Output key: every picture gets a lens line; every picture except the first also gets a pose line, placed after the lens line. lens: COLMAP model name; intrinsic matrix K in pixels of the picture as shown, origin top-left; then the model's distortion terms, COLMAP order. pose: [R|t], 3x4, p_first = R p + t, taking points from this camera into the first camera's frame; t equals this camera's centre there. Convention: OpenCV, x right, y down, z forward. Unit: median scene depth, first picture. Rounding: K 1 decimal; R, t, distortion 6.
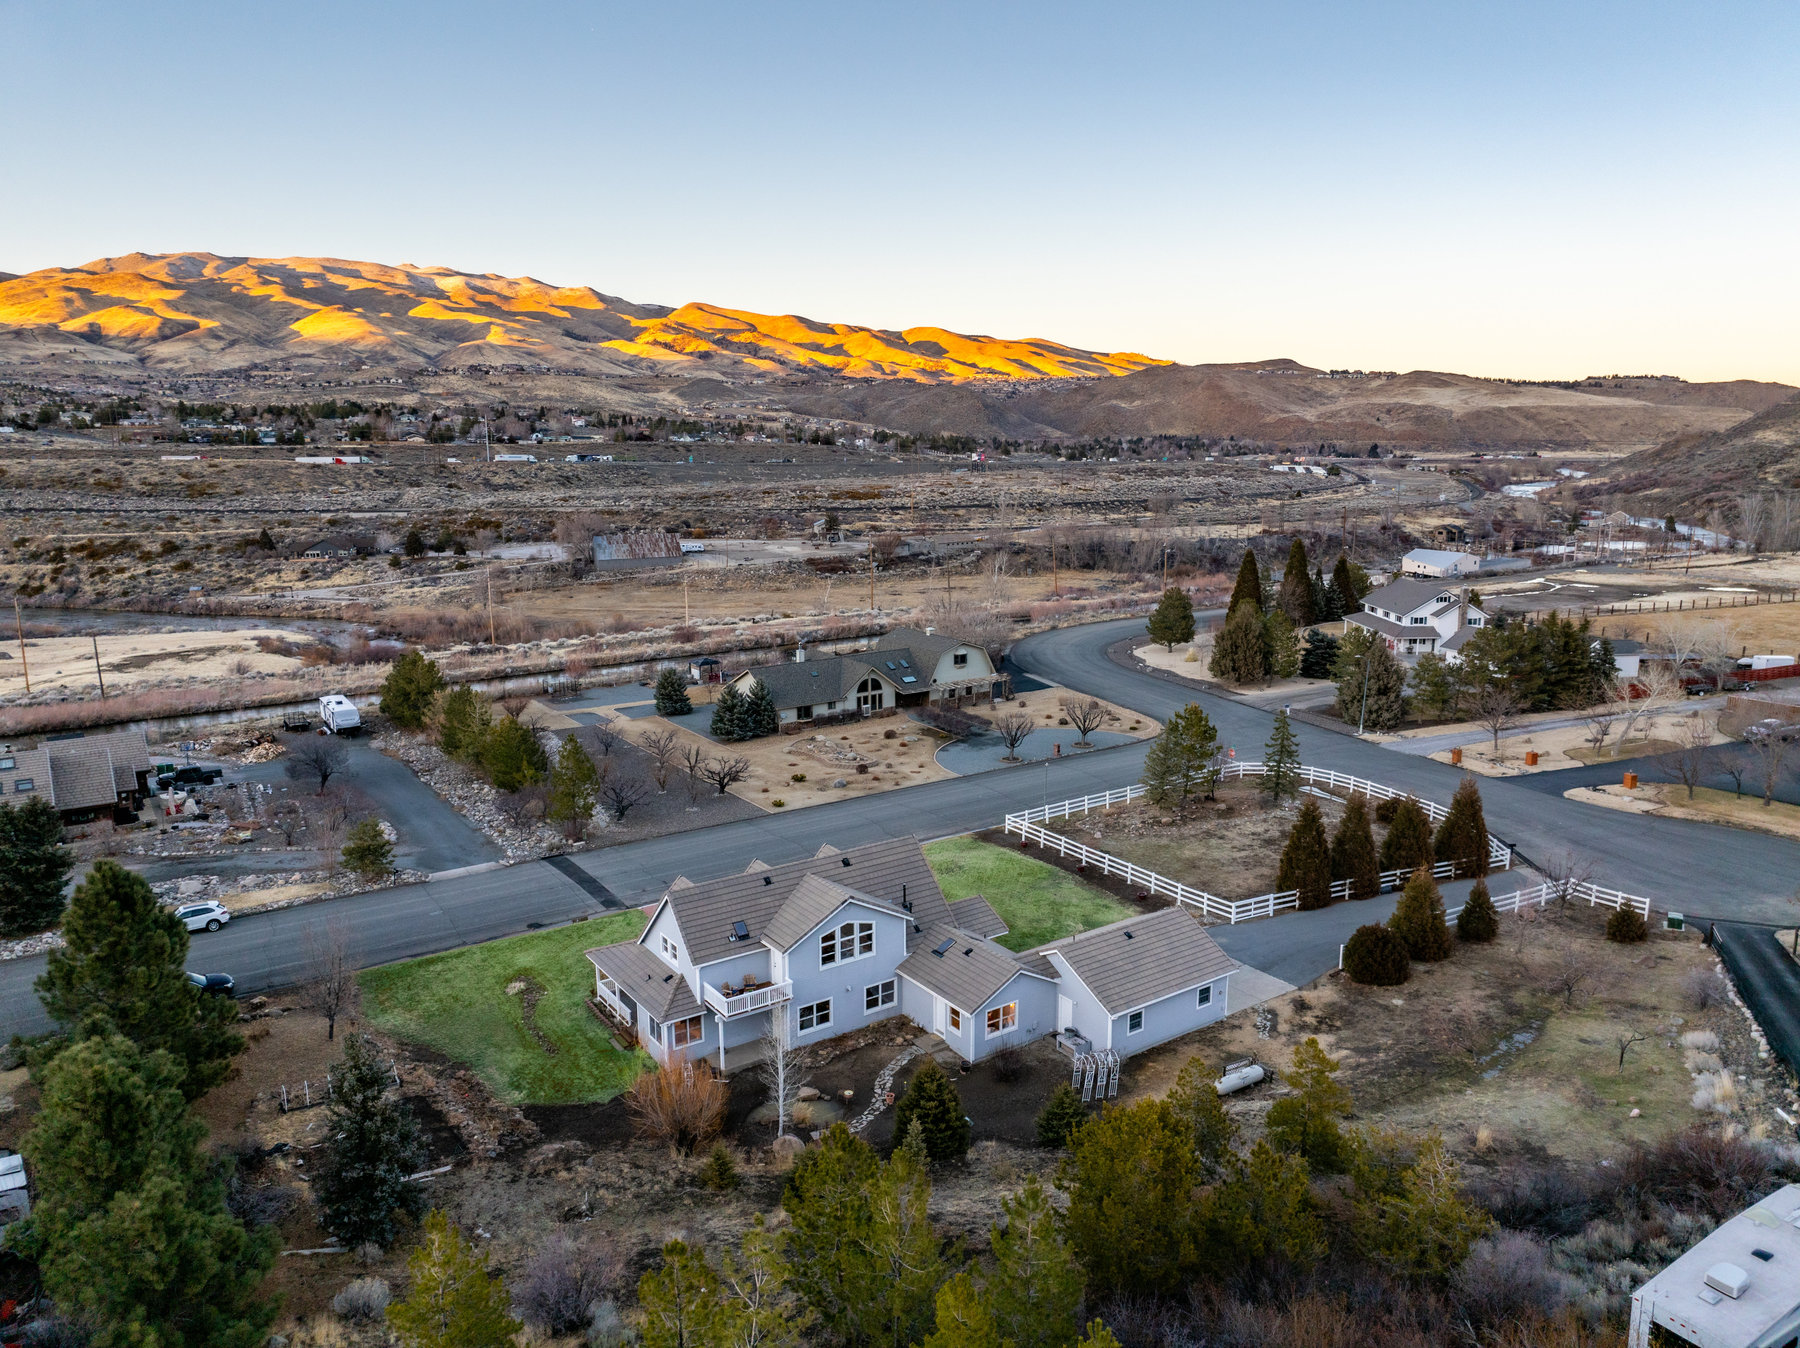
lens RADIAL K [[1249.0, 0, 900.0], [0, 1249.0, 674.0], [0, 0, 1]] dist [-0.030824, -0.001376]
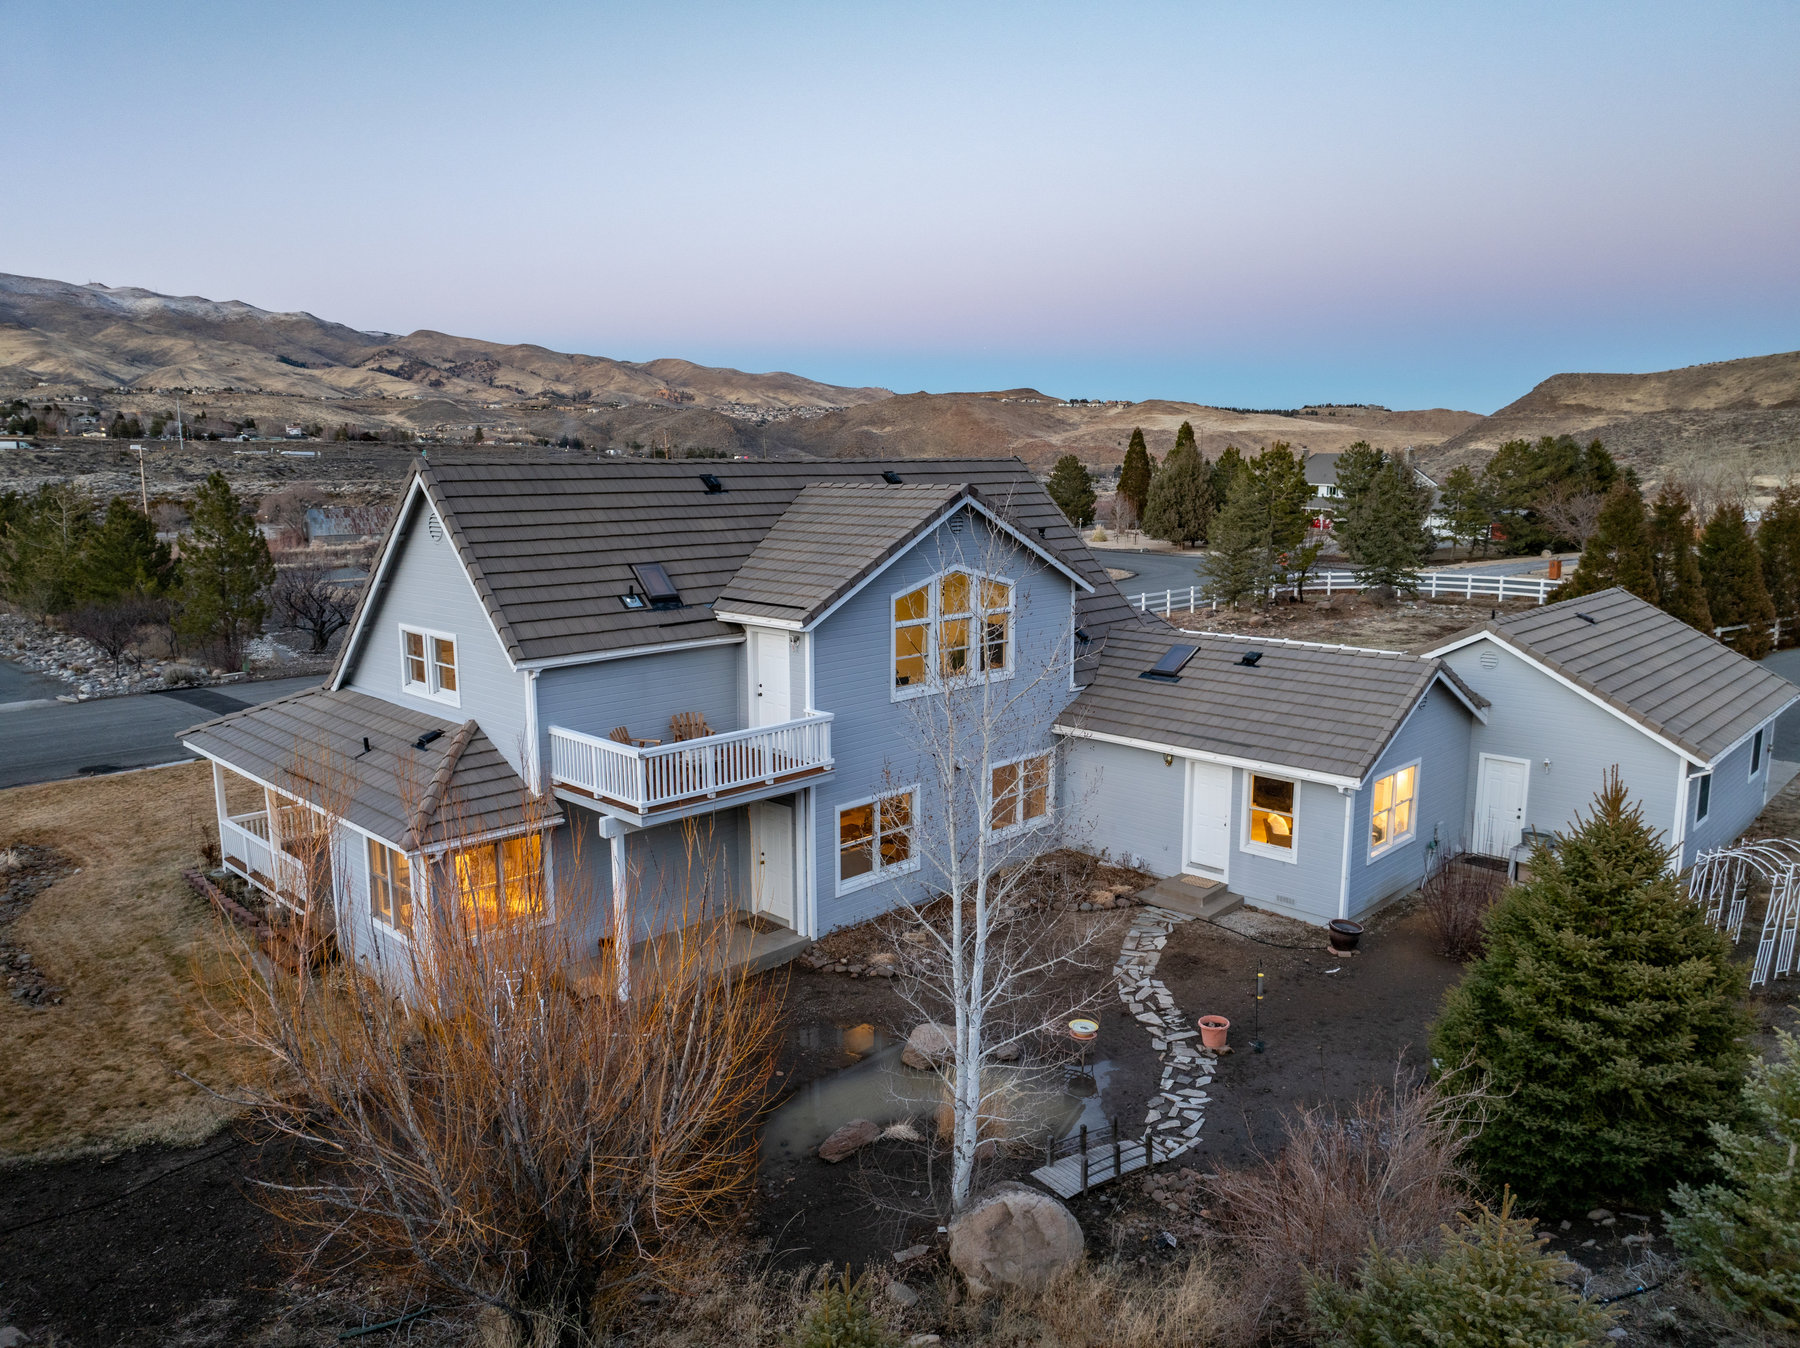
lens RADIAL K [[1264.3, 0, 900.0], [0, 1264.3, 674.0], [0, 0, 1]] dist [-0.052210, 0.024678]
pose [[0.980844, -0.028910, 0.192637, -0.094077], [0.033787, 0.999185, -0.022078, 0.174304], [-0.191842, 0.028164, 0.981022, 0.481708]]
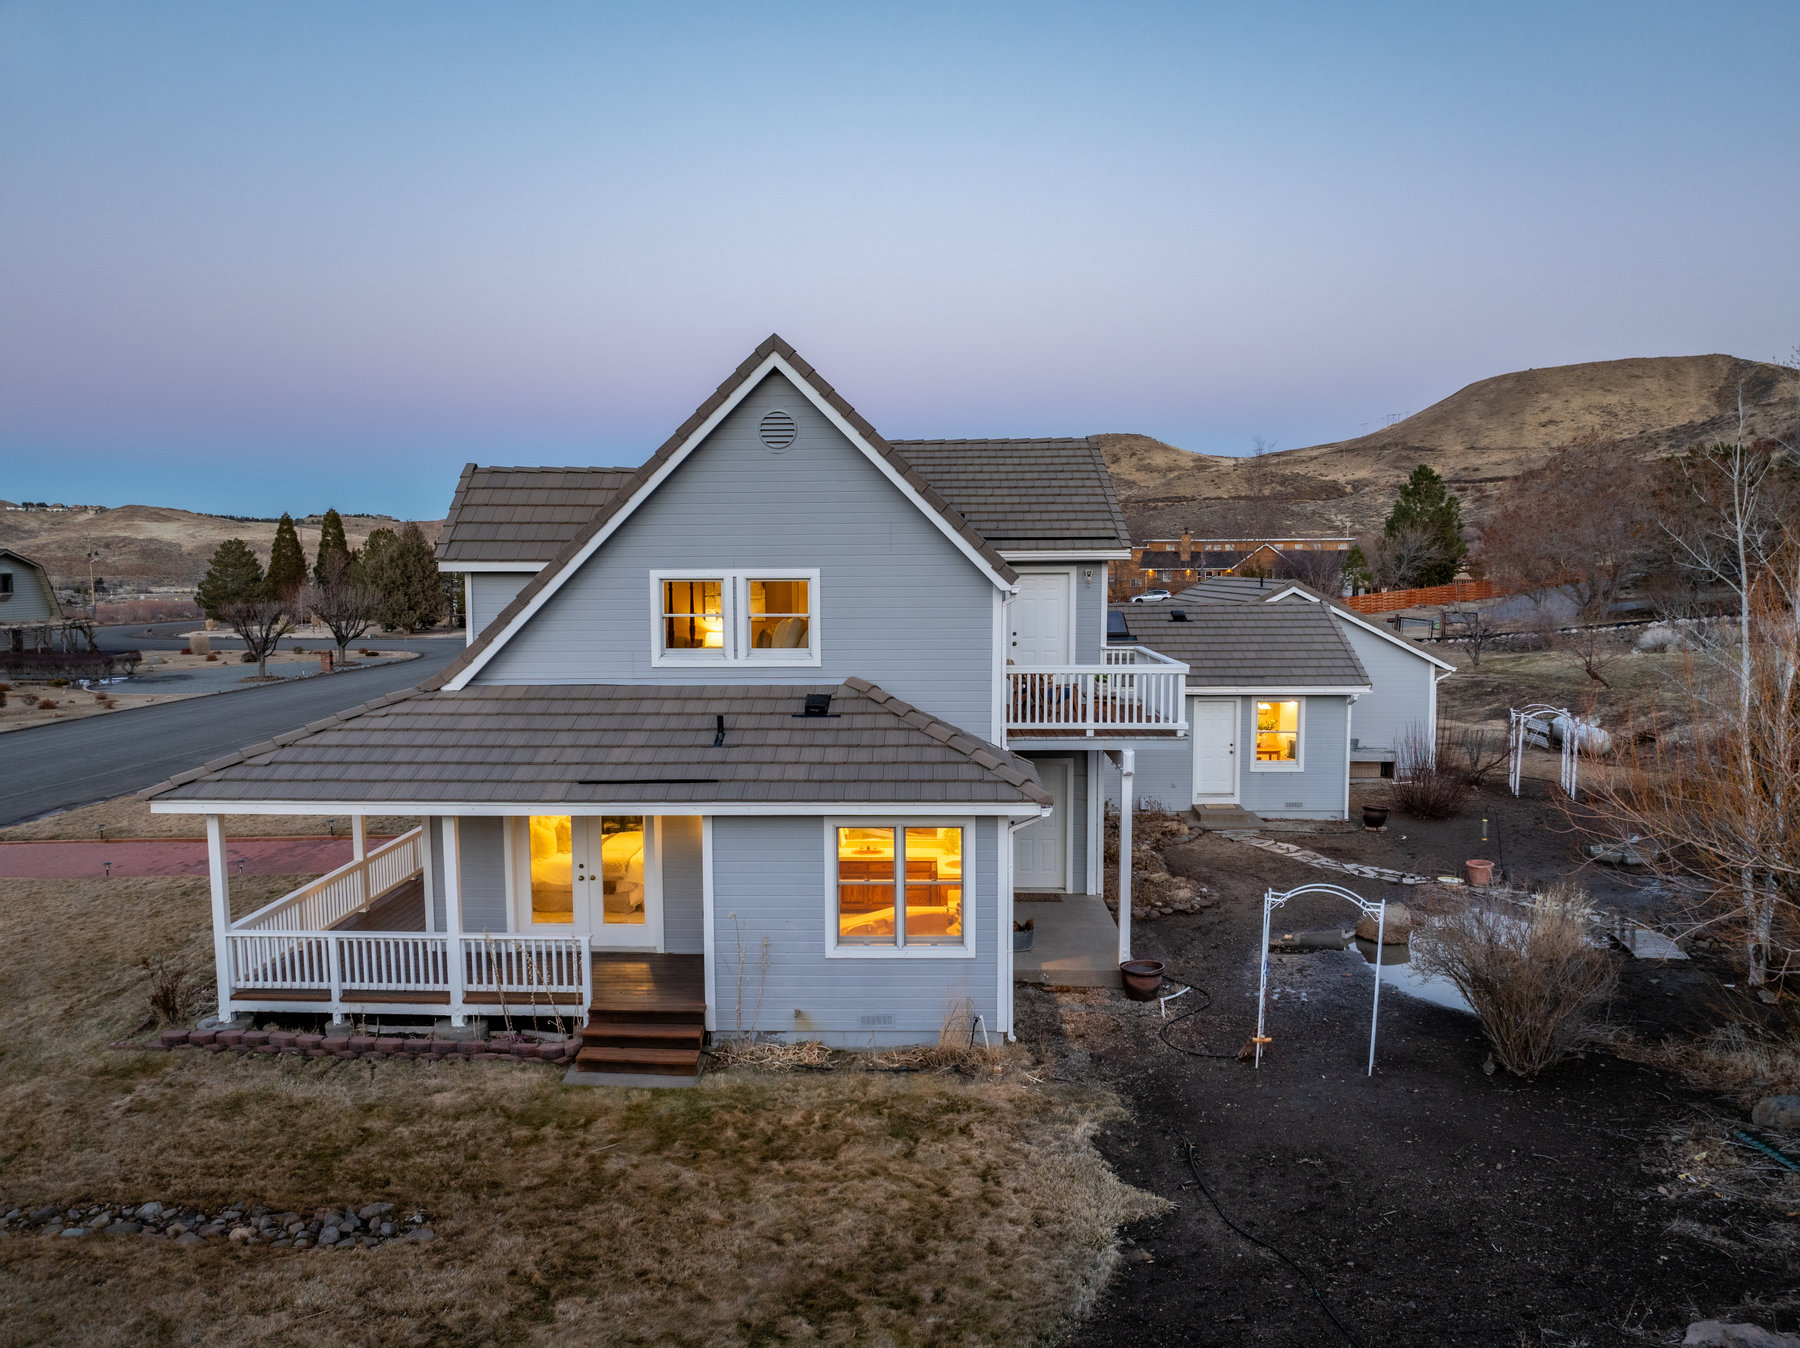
lens RADIAL K [[1264.3, 0, 900.0], [0, 1264.3, 674.0], [0, 0, 1]] dist [-0.052210, 0.024678]
pose [[0.588020, -0.065827, 0.806164, -0.267357], [0.156713, 0.987069, -0.033708, 0.181636], [-0.793520, 0.146157, 0.590732, 0.611911]]
